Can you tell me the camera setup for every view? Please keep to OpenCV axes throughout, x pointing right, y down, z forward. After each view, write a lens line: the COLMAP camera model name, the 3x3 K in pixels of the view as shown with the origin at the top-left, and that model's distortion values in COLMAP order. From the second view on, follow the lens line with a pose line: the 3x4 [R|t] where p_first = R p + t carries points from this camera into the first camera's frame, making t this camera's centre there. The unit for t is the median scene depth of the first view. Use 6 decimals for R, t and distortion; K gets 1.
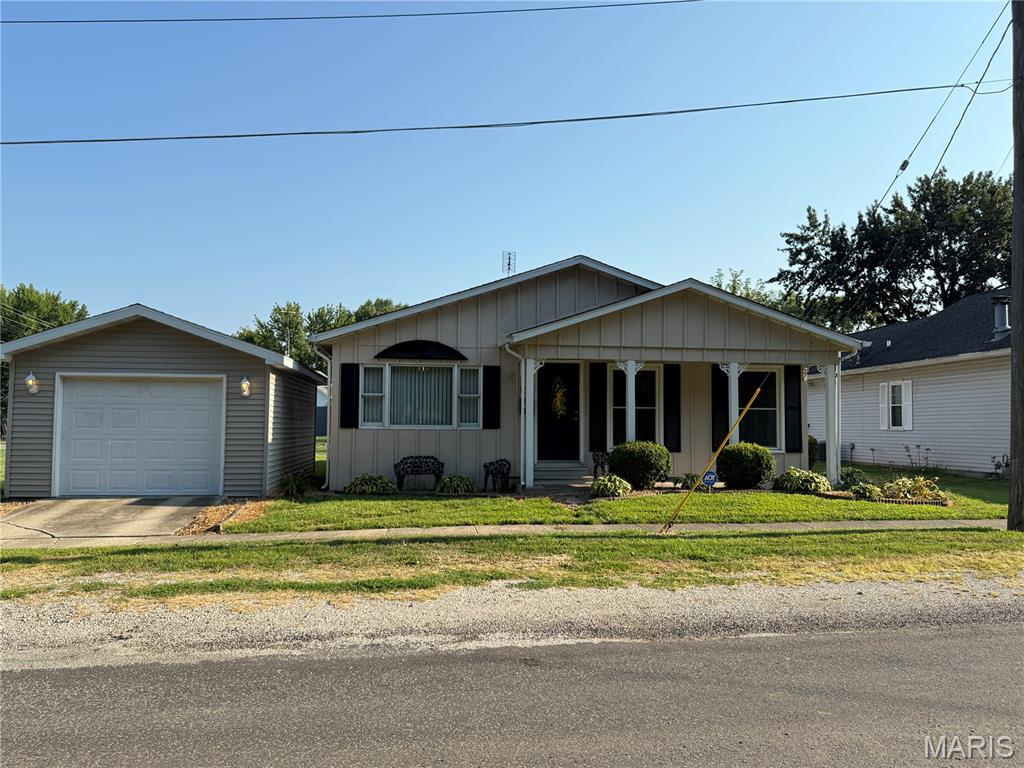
lens RADIAL K [[783.1, 0, 512.0], [0, 783.1, 384.0], [0, 0, 1]] dist [0.098450, -0.159519]
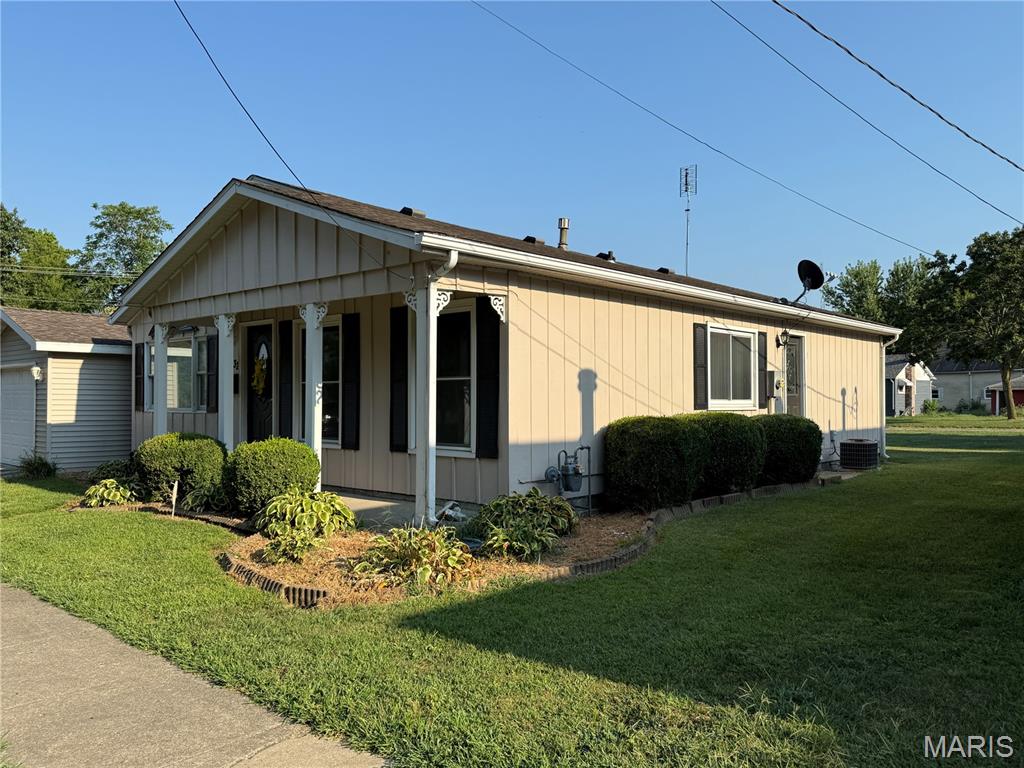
lens RADIAL K [[783.1, 0, 512.0], [0, 783.1, 384.0], [0, 0, 1]] dist [0.098450, -0.159519]
pose [[0.644767, -0.021673, -0.764072, 0.825361], [0.044020, 0.998992, 0.008810, 0.034841], [0.763111, -0.039315, 0.645071, 0.719407]]
